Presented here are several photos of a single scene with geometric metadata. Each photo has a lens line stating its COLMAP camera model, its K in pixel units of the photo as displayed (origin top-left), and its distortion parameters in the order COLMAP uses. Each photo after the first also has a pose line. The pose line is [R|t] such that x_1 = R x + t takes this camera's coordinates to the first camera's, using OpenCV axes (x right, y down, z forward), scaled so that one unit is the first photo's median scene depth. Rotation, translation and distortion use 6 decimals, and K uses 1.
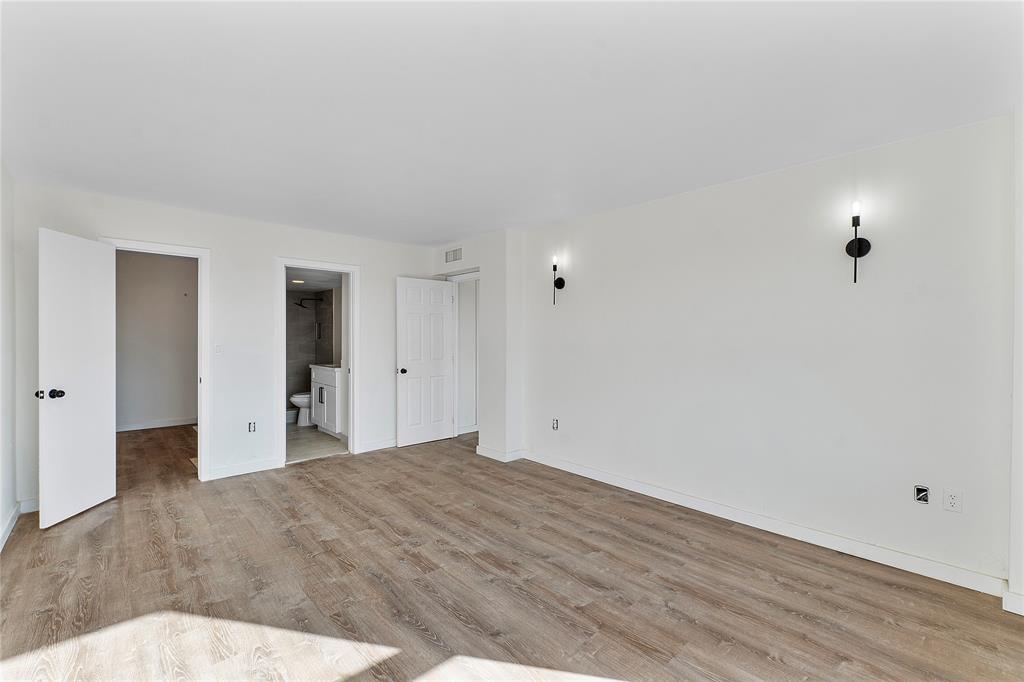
lens RADIAL K [[434.4, 0, 510.8], [0, 434.4, 338.4], [0, 0, 1]] dist [-0.013138, 0.001505]
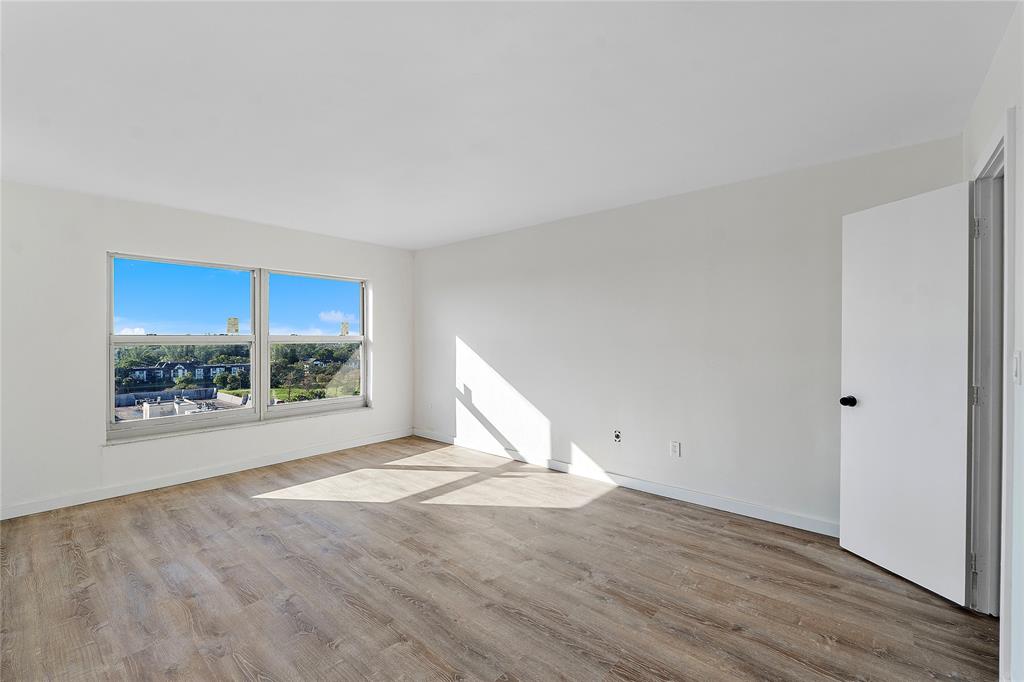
lens RADIAL K [[434.4, 0, 505.0], [0, 434.4, 333.9], [0, 0, 1]] dist [-0.013138, 0.001505]
pose [[-0.995455, -0.004995, -0.095105, -0.287185], [-0.004690, 0.999983, -0.003425, -0.003757], [0.095120, -0.002963, -0.995461, 1.864032]]
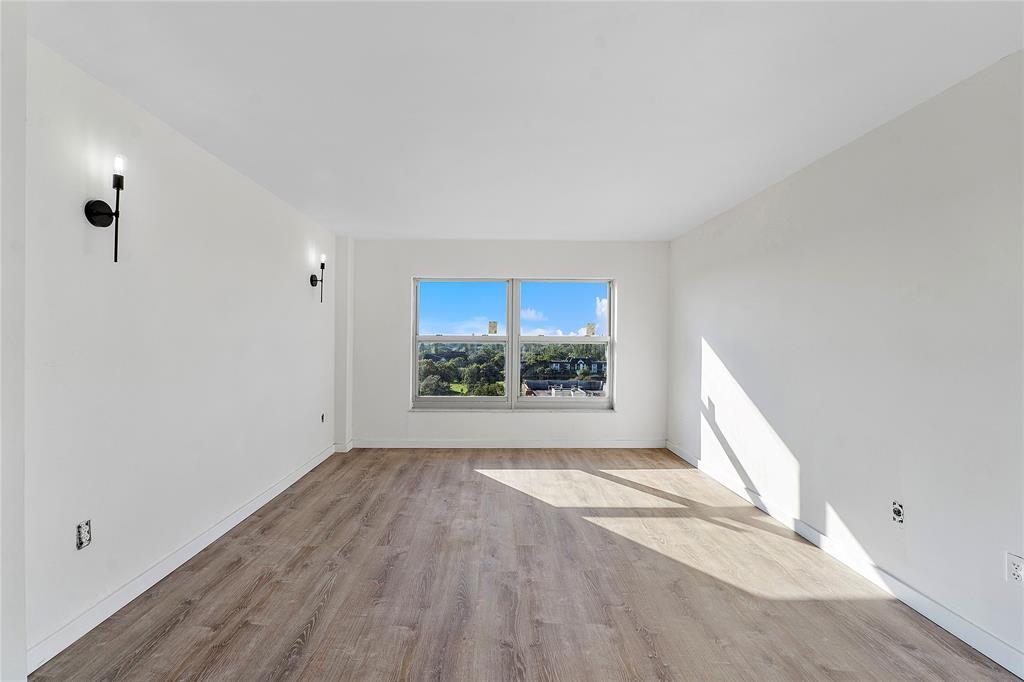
lens RADIAL K [[434.4, 0, 496.0], [0, 434.4, 333.3], [0, 0, 1]] dist [-0.013138, 0.001505]
pose [[-0.733057, -0.003658, 0.680158, -0.759487], [-0.006809, 0.999975, -0.001960, -0.006232], [-0.680133, -0.006067, -0.733063, 1.609714]]
